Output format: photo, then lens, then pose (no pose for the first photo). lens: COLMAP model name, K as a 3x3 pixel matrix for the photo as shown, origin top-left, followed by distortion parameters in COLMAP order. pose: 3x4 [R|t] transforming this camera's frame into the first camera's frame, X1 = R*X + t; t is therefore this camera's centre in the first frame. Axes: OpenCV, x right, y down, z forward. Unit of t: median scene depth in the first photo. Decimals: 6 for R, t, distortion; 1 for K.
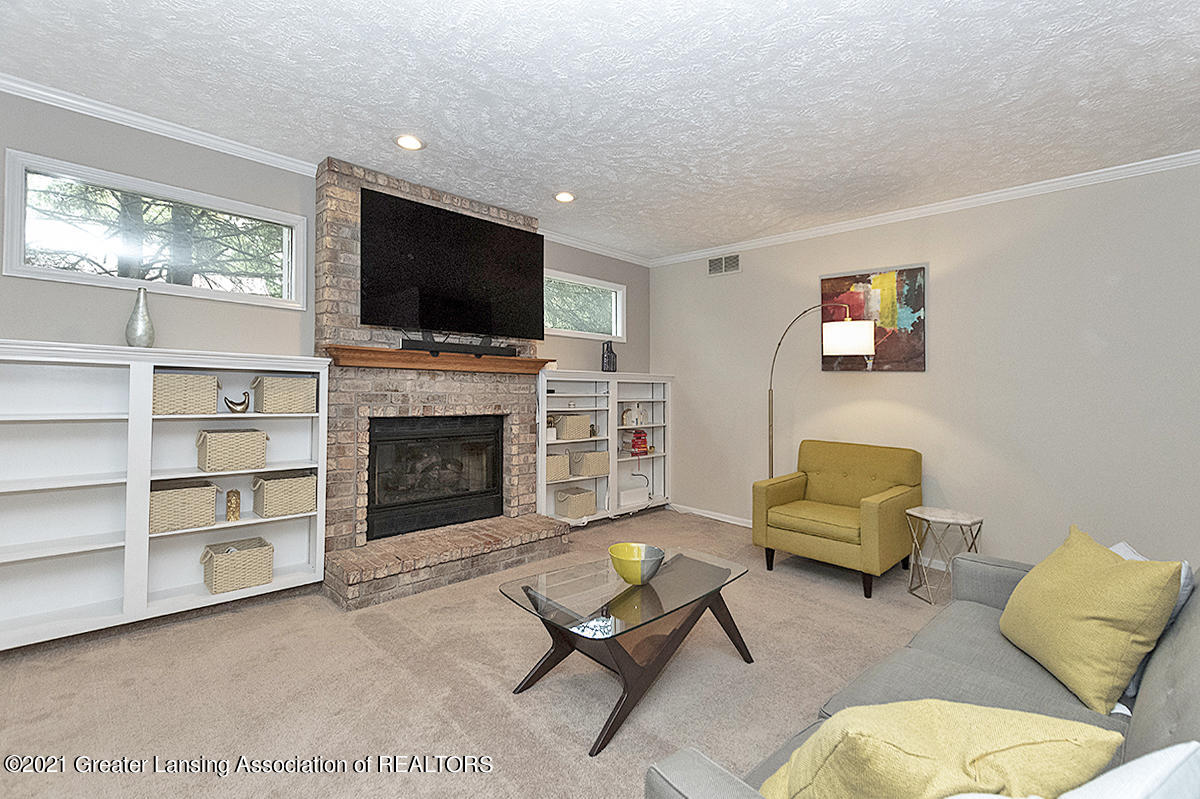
lens RADIAL K [[512.9, 0, 577.1], [0, 512.9, 366.9], [0, 0, 1]] dist [0.004993, 0.000345]
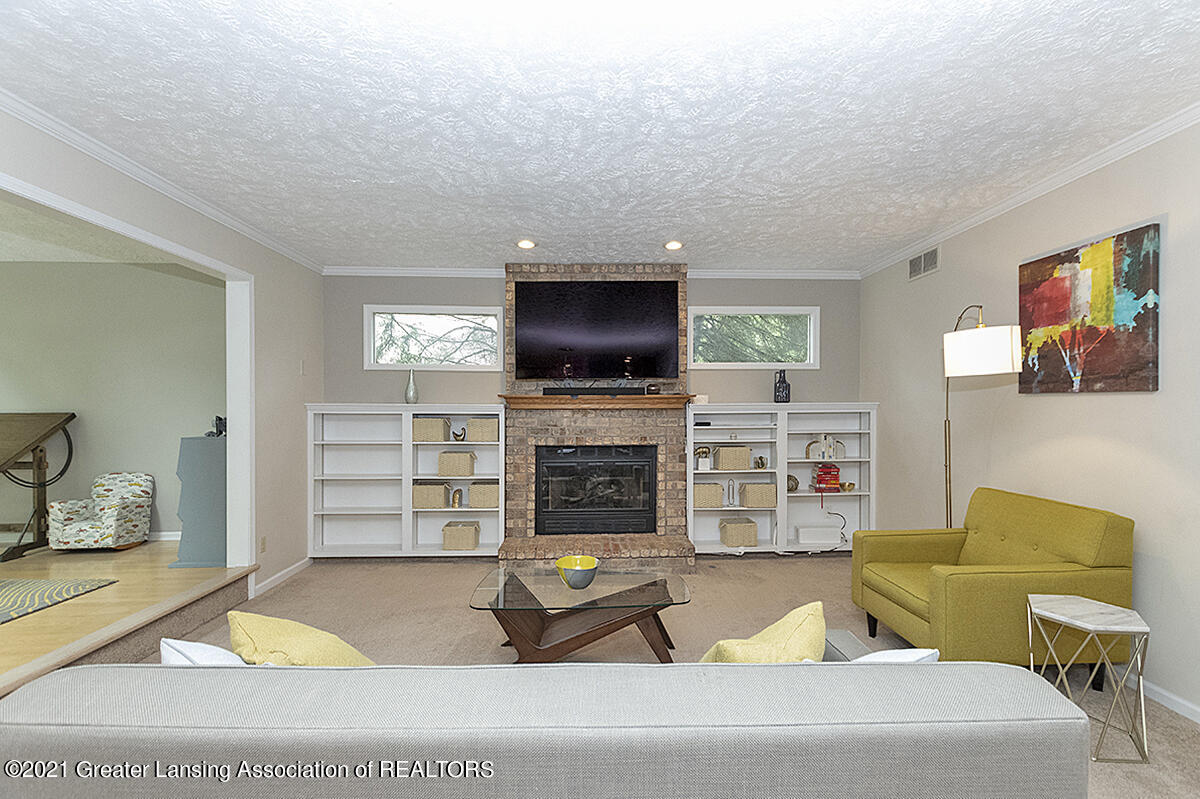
lens RADIAL K [[505.1, 0, 604.9], [0, 505.1, 406.5], [0, 0, 1]] dist [0.002026, 0.000086]
pose [[0.755113, -0.028884, -0.654958, 0.554678], [0.046985, 0.998844, 0.010120, -0.009753], [0.653908, -0.038415, 0.755598, 0.090106]]
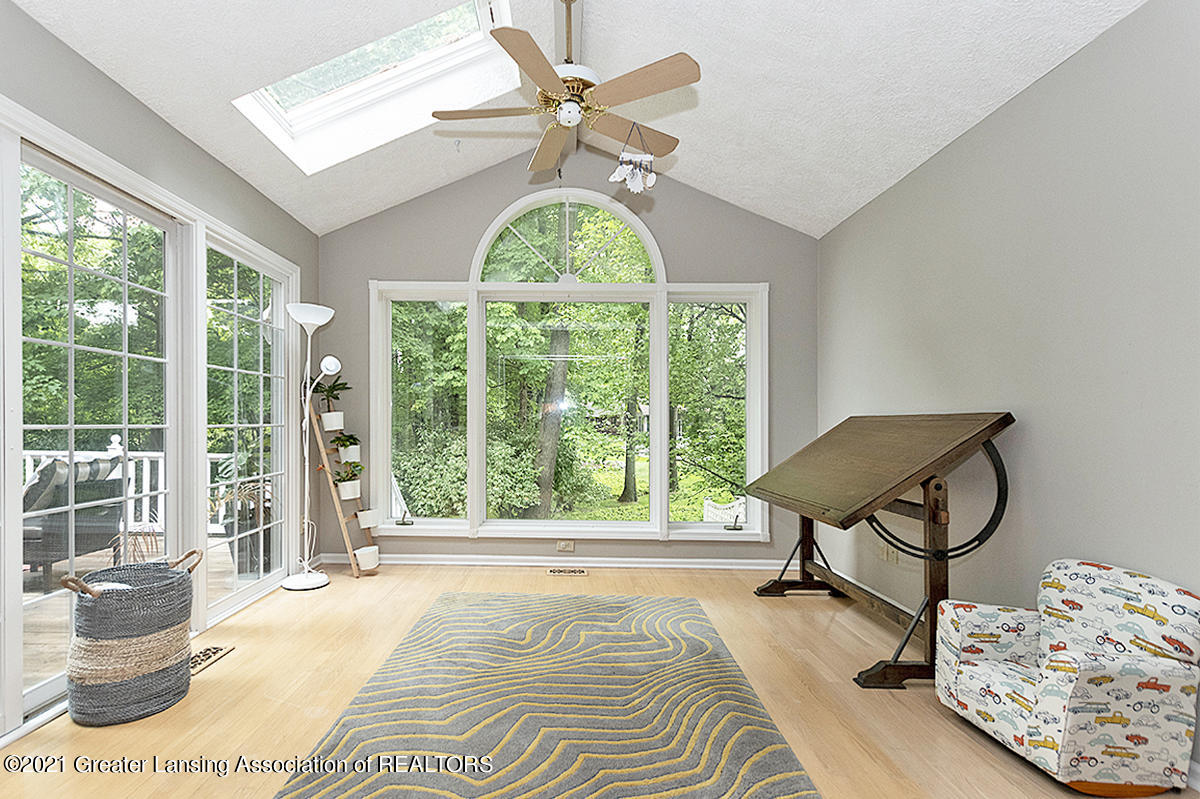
lens RADIAL K [[536.3, 0, 517.7], [0, 536.3, 425.9], [0, 0, 1]] dist [0.001344, -0.000036]
pose [[-0.731948, -0.028127, -0.680780, -0.358401], [-0.000031, 0.999149, -0.041248, -0.002811], [0.681361, -0.030171, -0.731326, 0.233726]]
